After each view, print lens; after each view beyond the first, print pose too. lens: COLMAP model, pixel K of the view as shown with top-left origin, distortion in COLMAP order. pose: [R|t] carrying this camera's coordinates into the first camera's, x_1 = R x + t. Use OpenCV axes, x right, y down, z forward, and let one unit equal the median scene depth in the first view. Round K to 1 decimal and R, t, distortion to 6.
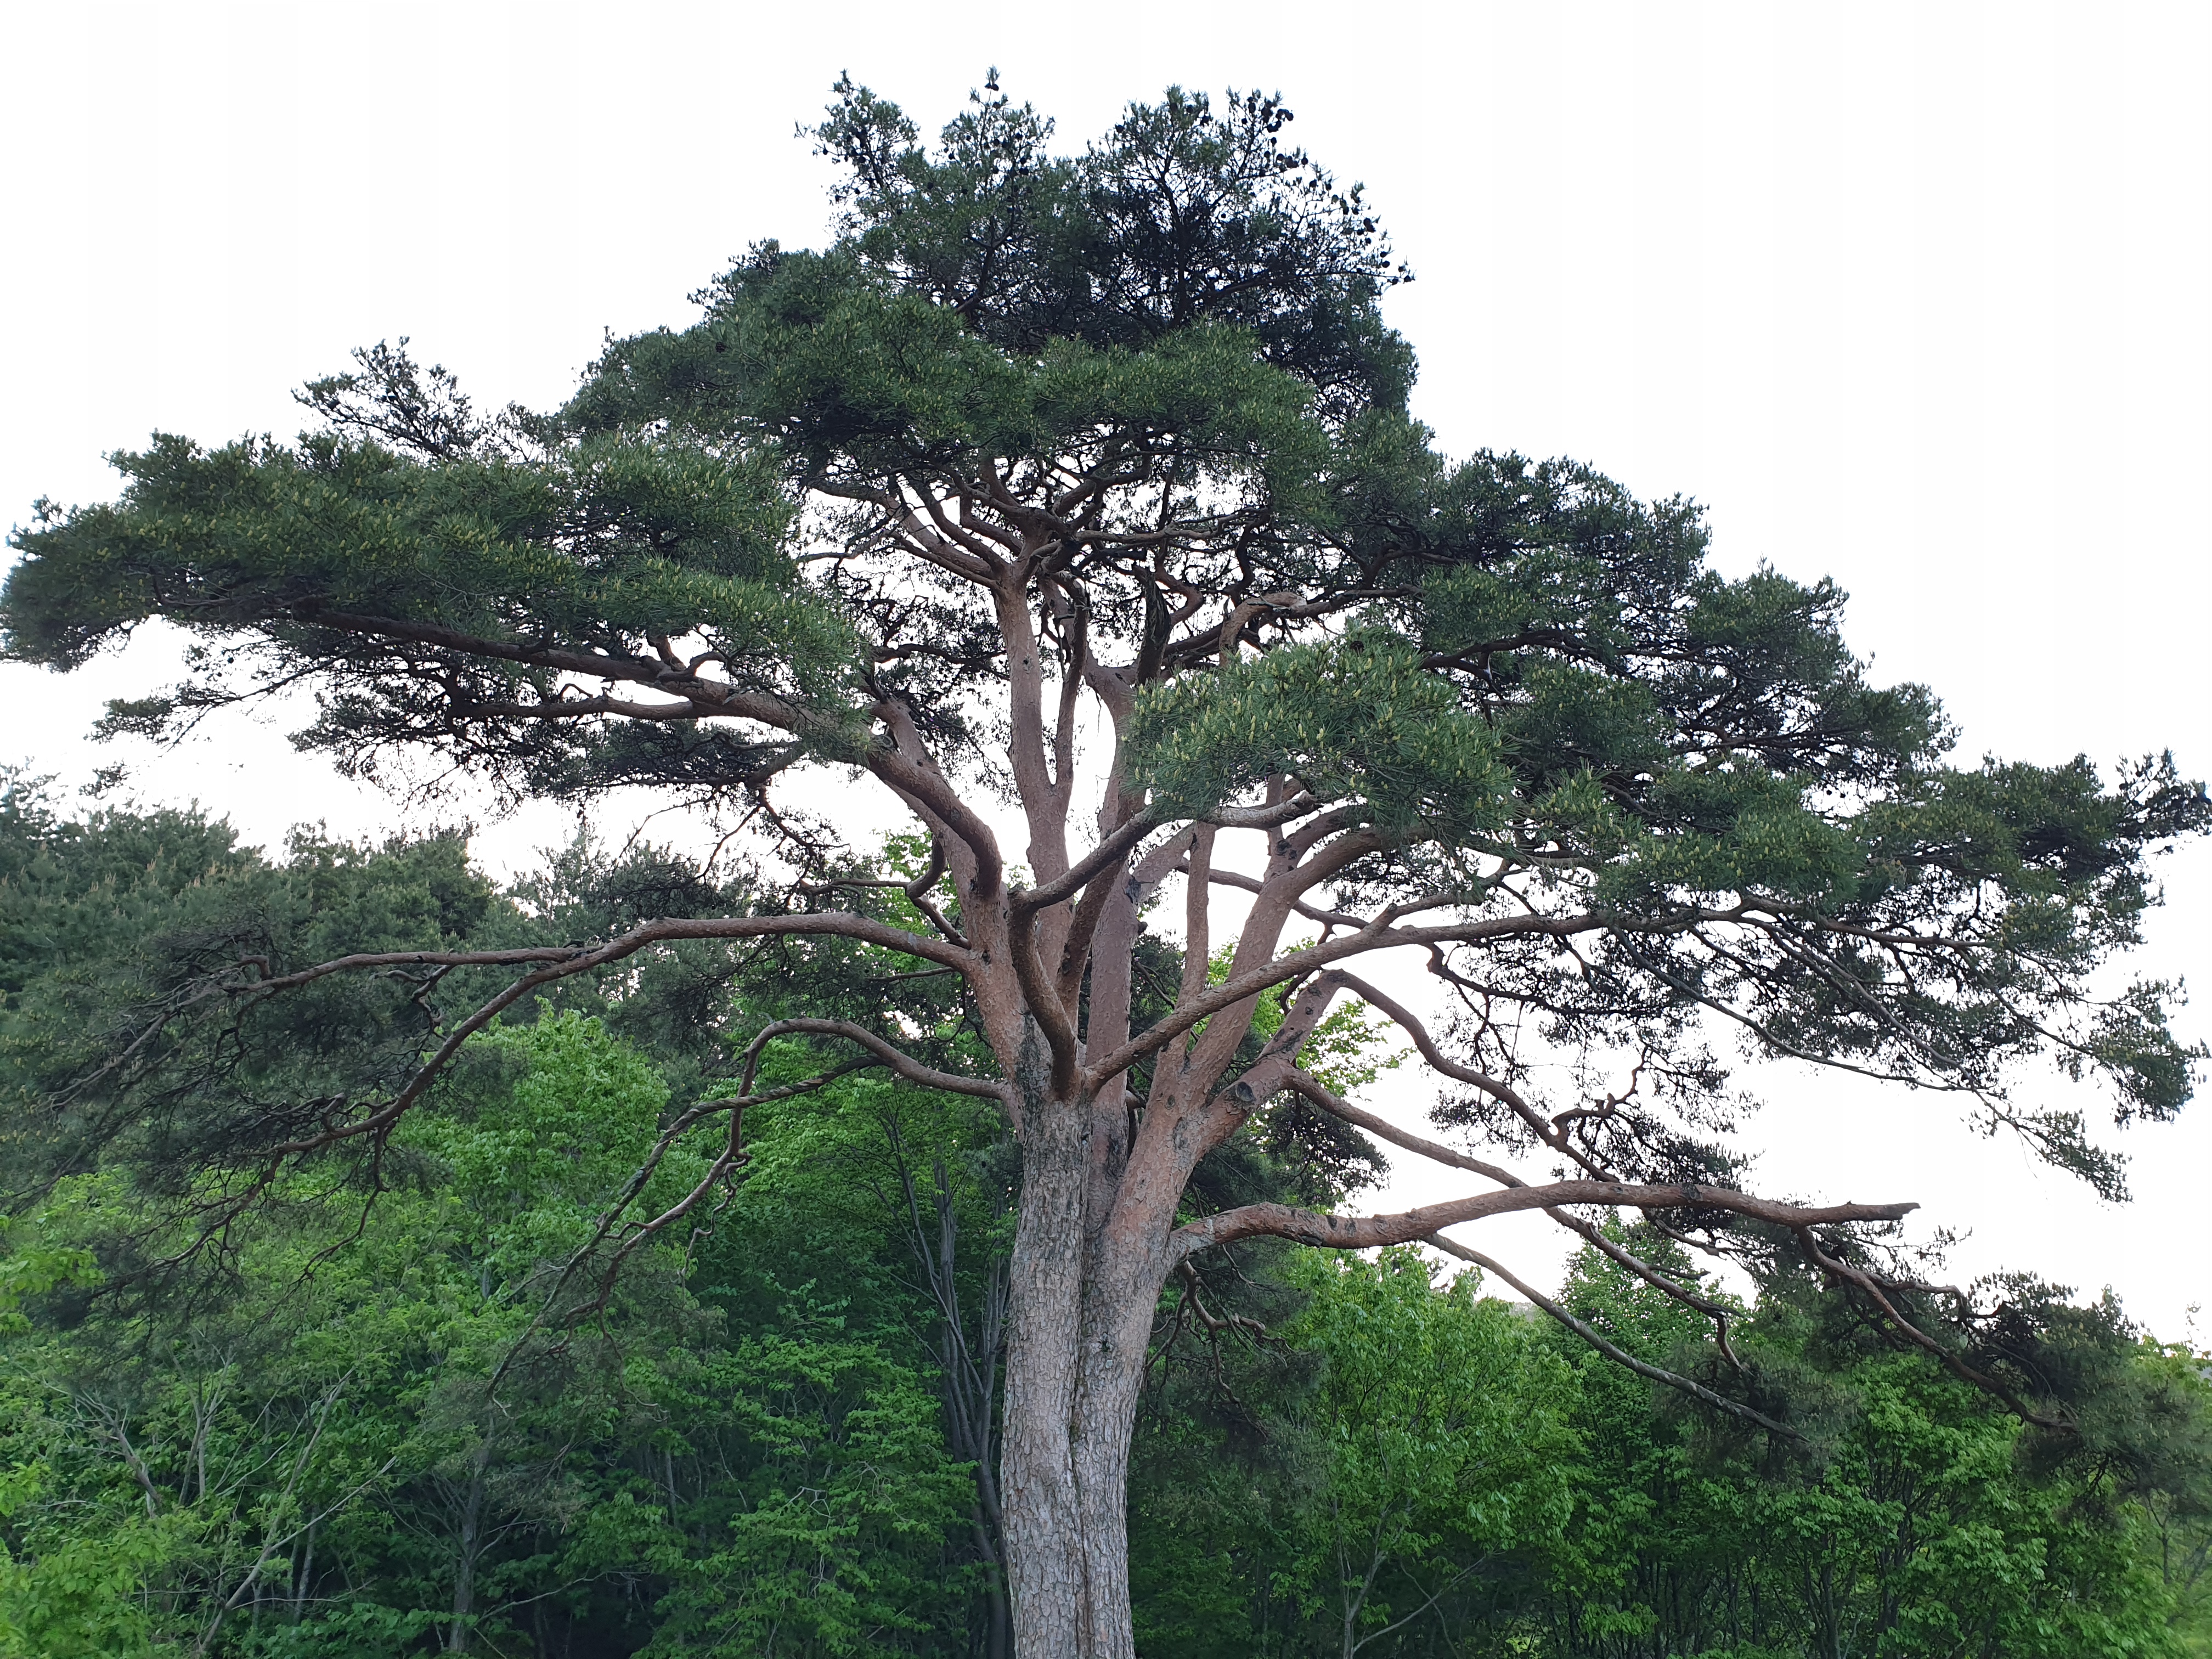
lens RADIAL K [[1698.2, 0, 1073.8], [0, 1698.2, 832.2], [0, 0, 1]] dist [-0.004505, 0.057489]
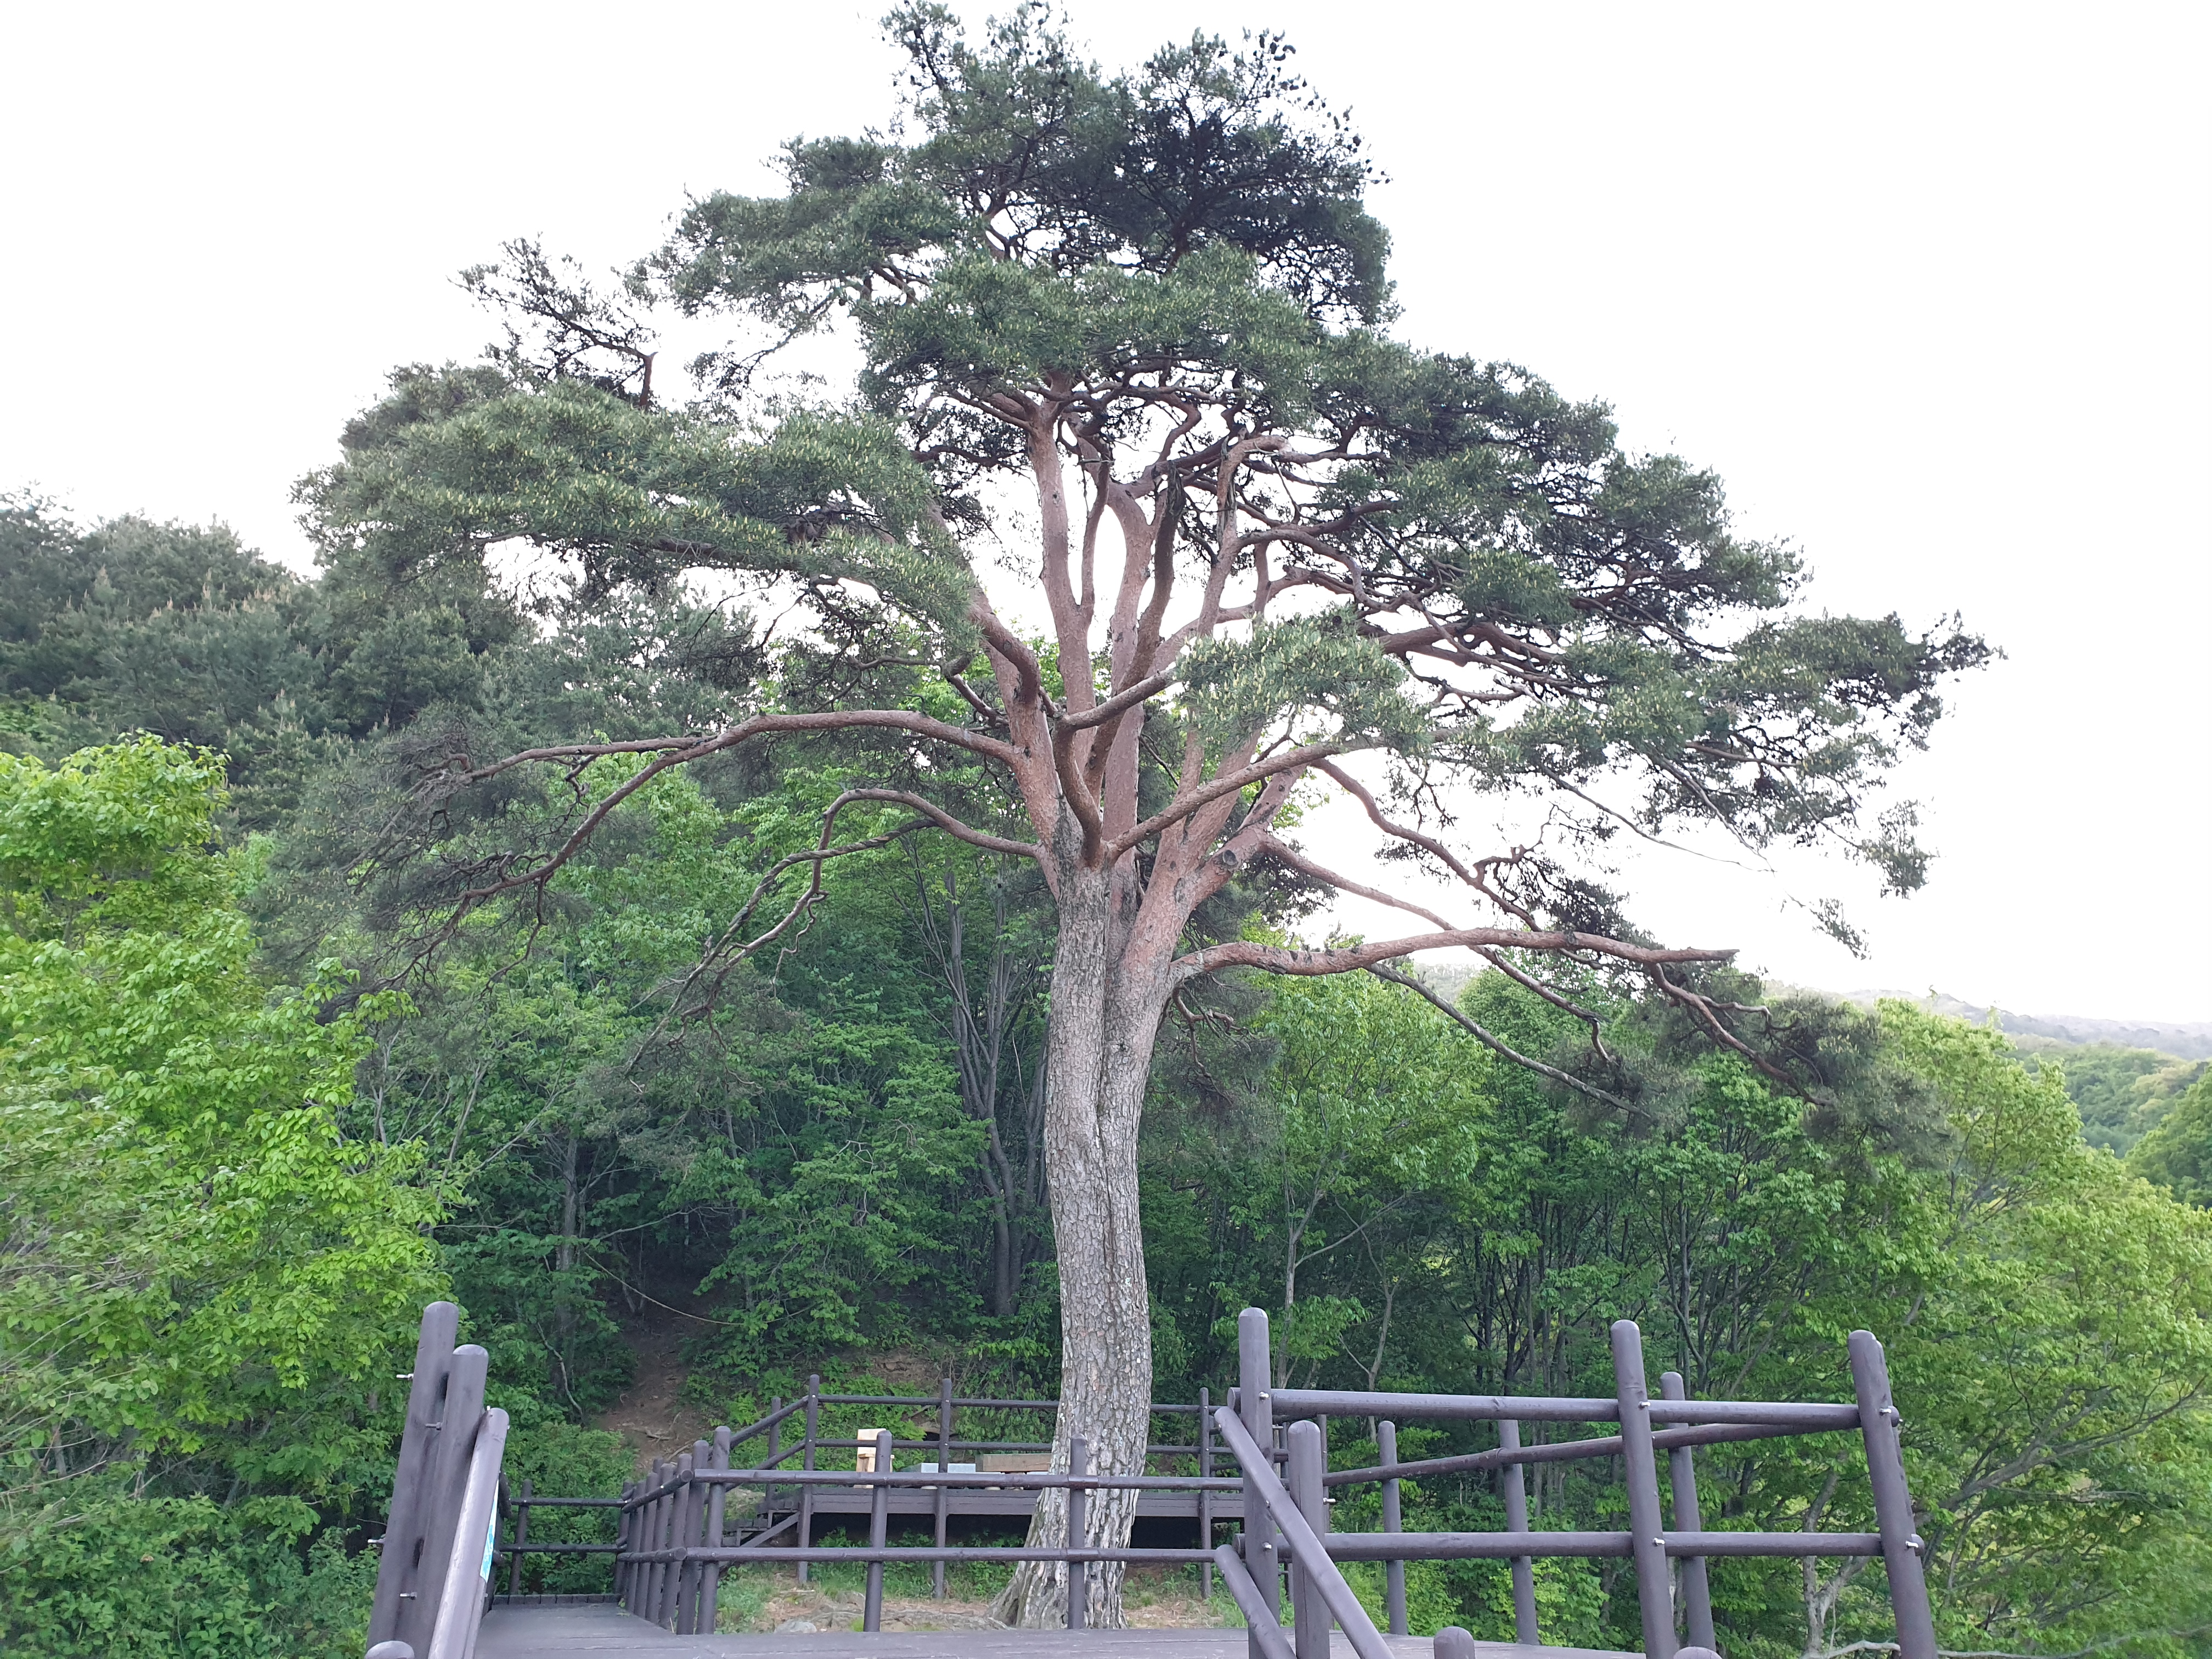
lens RADIAL K [[1663.2, 0, 1056.6], [0, 1663.2, 828.0], [0, 0, 1]] dist [0.186853, -0.408315]
pose [[0.999866, 0.003315, 0.016018, -0.041231], [-0.006291, 0.981871, 0.189444, -0.087081], [-0.015100, -0.189519, 0.981761, -0.193311]]
